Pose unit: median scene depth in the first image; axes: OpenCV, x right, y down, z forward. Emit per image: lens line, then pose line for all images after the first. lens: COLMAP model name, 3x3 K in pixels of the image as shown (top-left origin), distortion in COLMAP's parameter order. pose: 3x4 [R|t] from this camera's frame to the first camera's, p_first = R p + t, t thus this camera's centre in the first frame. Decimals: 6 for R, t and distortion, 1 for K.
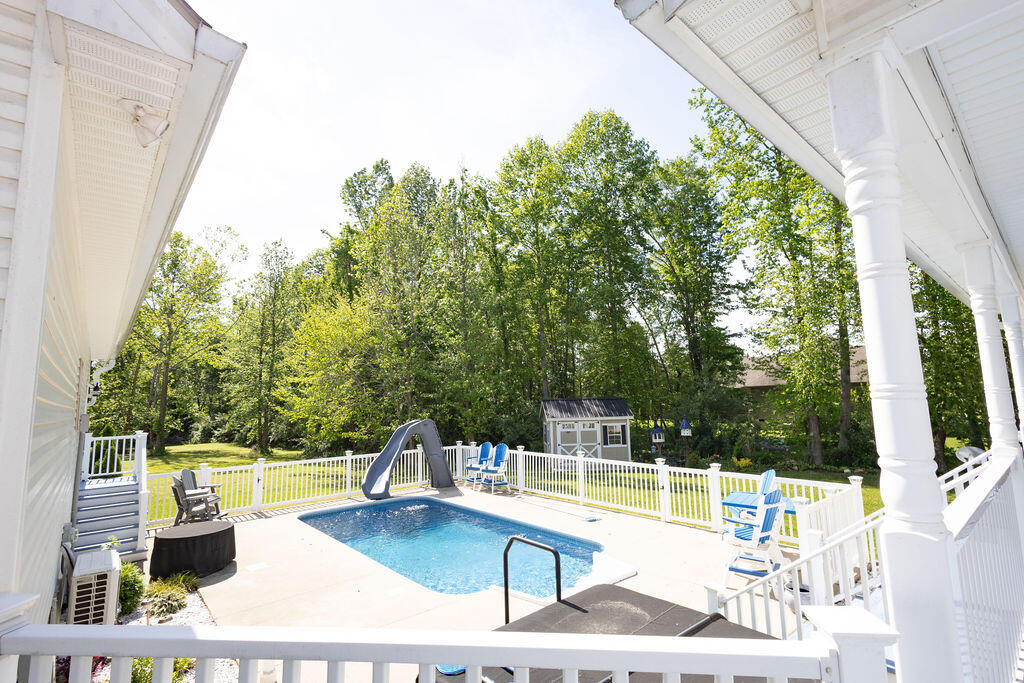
lens RADIAL K [[469.5, 0, 512.0], [0, 469.5, 341.5], [0, 0, 1]] dist [0.015107, -0.006714]
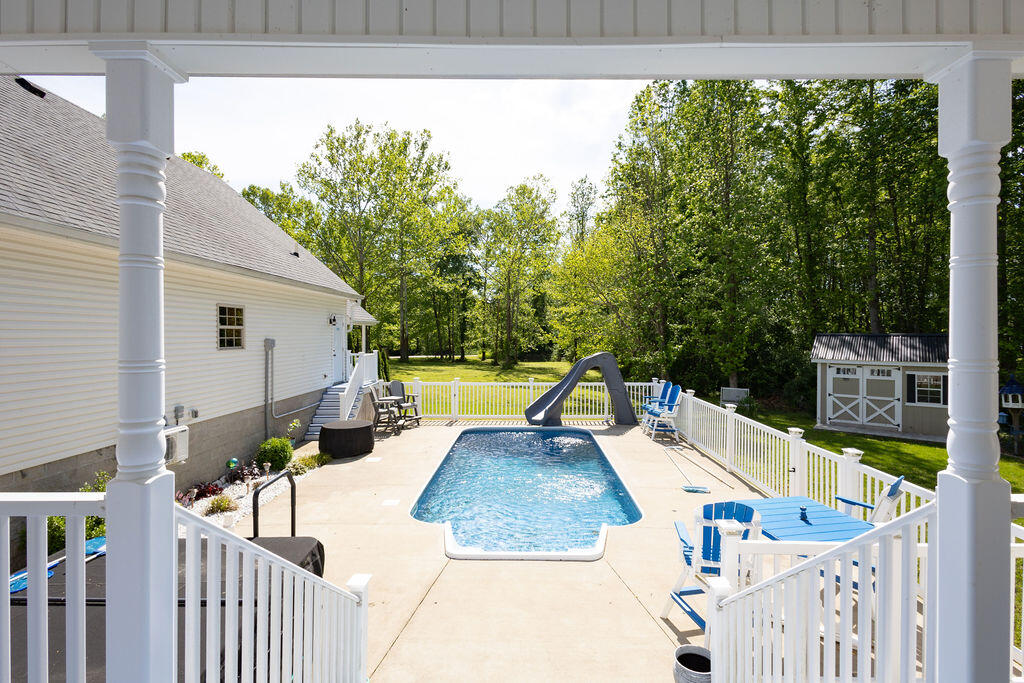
lens RADIAL K [[475.7, 0, 512.0], [0, 475.7, 341.5], [0, 0, 1]] dist [0.000443, 0.000237]
pose [[0.753643, 0.036076, -0.656293, 0.165026], [0.063685, 0.989787, 0.127539, 0.004915], [0.654192, -0.137915, 0.743648, 0.087695]]
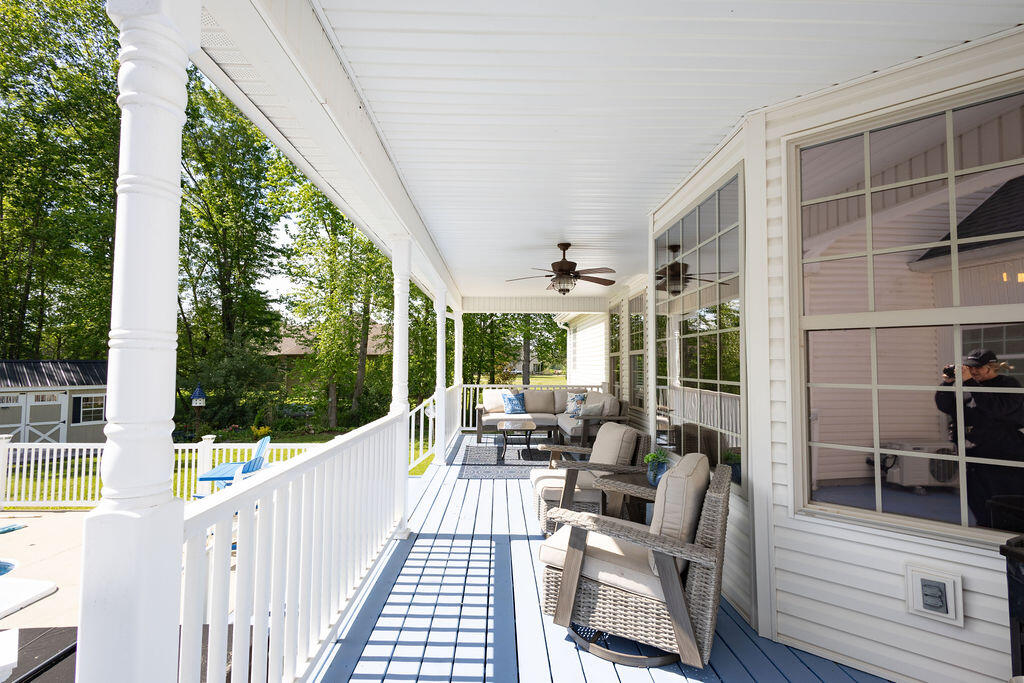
lens RADIAL K [[475.7, 0, 512.0], [0, 475.7, 341.5], [0, 0, 1]] dist [0.000443, 0.000237]
pose [[0.627528, 0.064159, 0.775946, 0.030267], [-0.116073, 0.993171, 0.011751, 0.001458], [-0.769893, -0.097440, 0.630690, 0.000264]]
